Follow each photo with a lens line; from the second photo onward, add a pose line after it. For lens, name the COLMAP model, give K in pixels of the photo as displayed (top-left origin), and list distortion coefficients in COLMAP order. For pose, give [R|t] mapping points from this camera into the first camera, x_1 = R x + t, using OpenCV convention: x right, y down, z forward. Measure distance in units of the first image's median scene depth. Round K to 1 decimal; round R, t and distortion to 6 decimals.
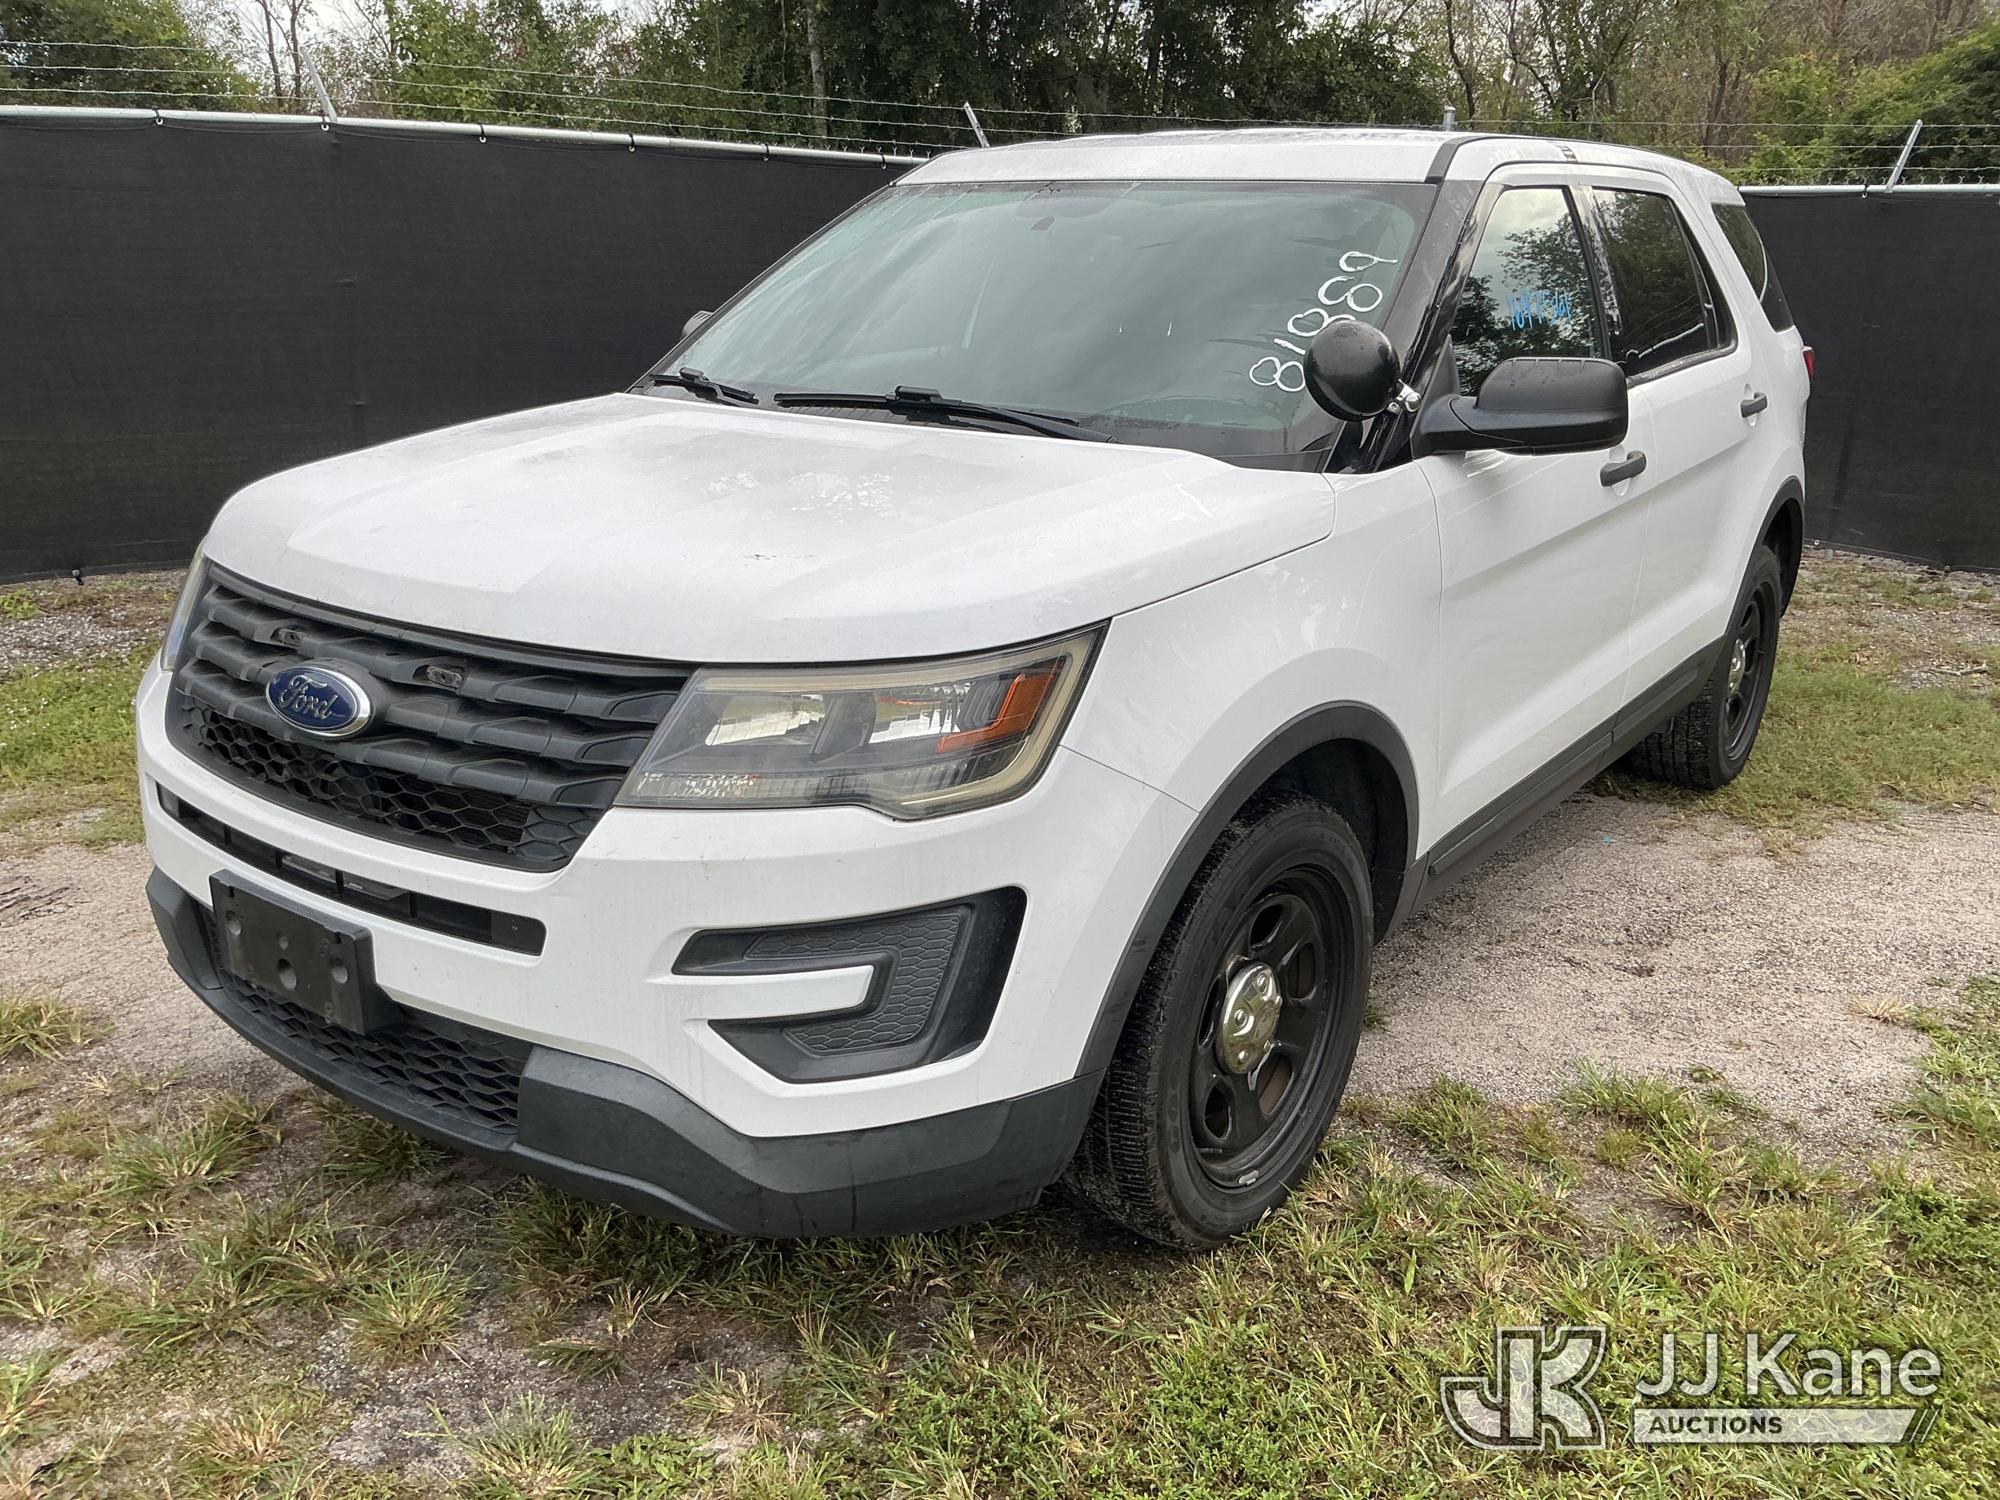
lens RADIAL K [[1724.3, 0, 1000.0], [0, 1724.3, 750.0], [0, 0, 1]] dist [0.122300, -0.394069]
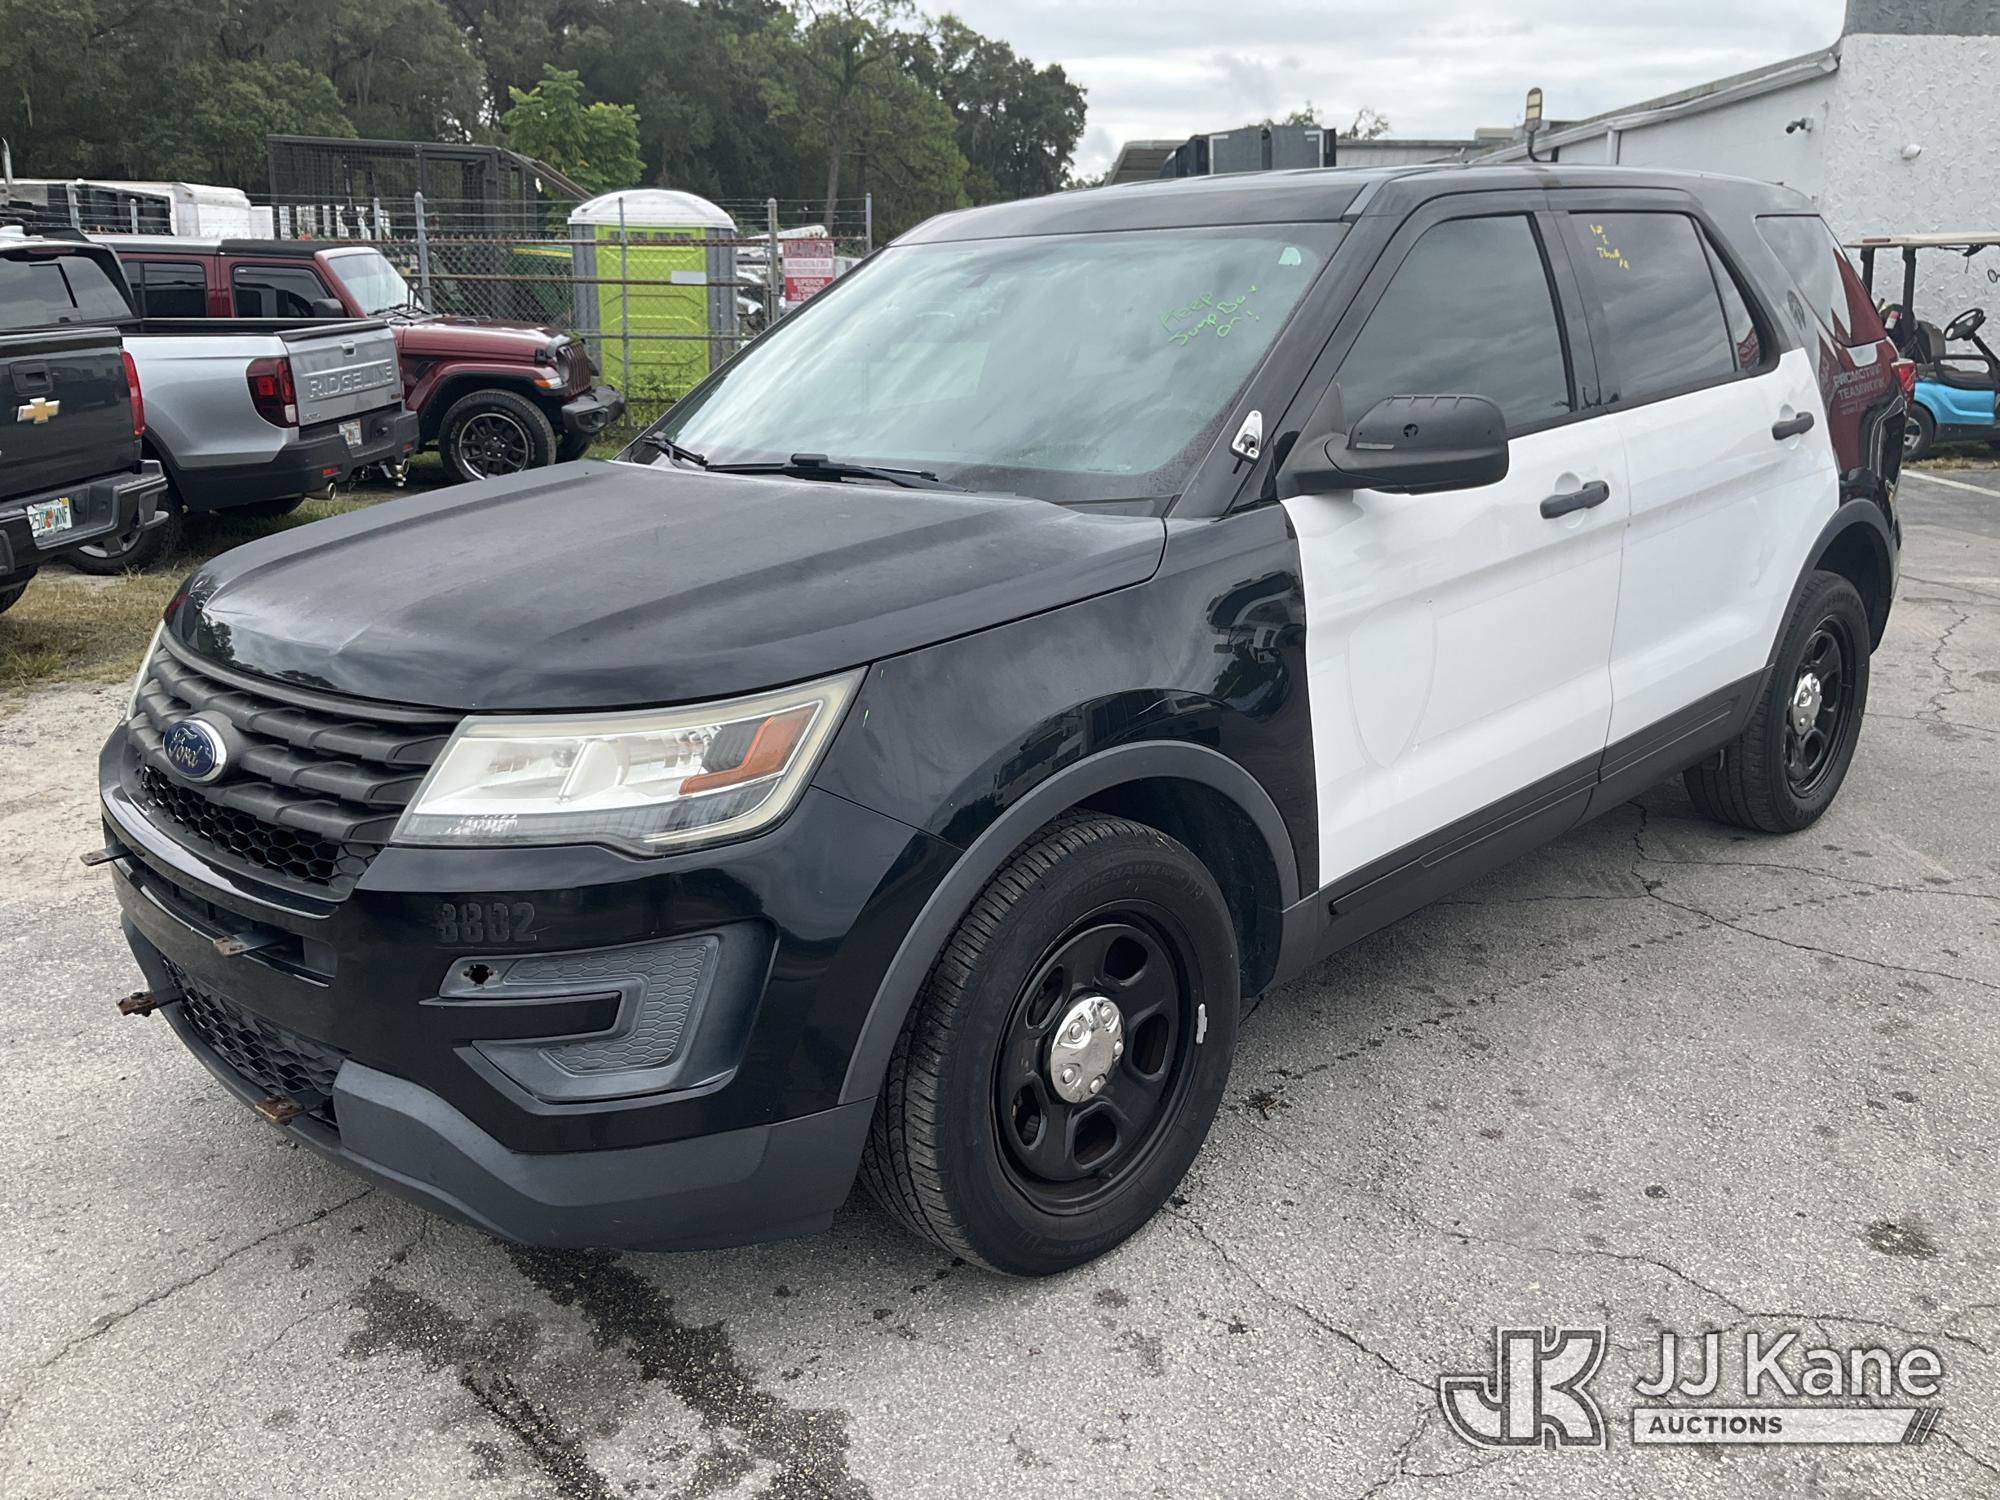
lens RADIAL K [[1724.3, 0, 1000.0], [0, 1724.3, 750.0], [0, 0, 1]] dist [0.122300, -0.394069]
pose [[0.986658, -0.006664, -0.162668, 0.310149], [0.002973, 0.999733, -0.022925, 0.000436], [0.162777, 0.022136, 0.986414, -0.023672]]
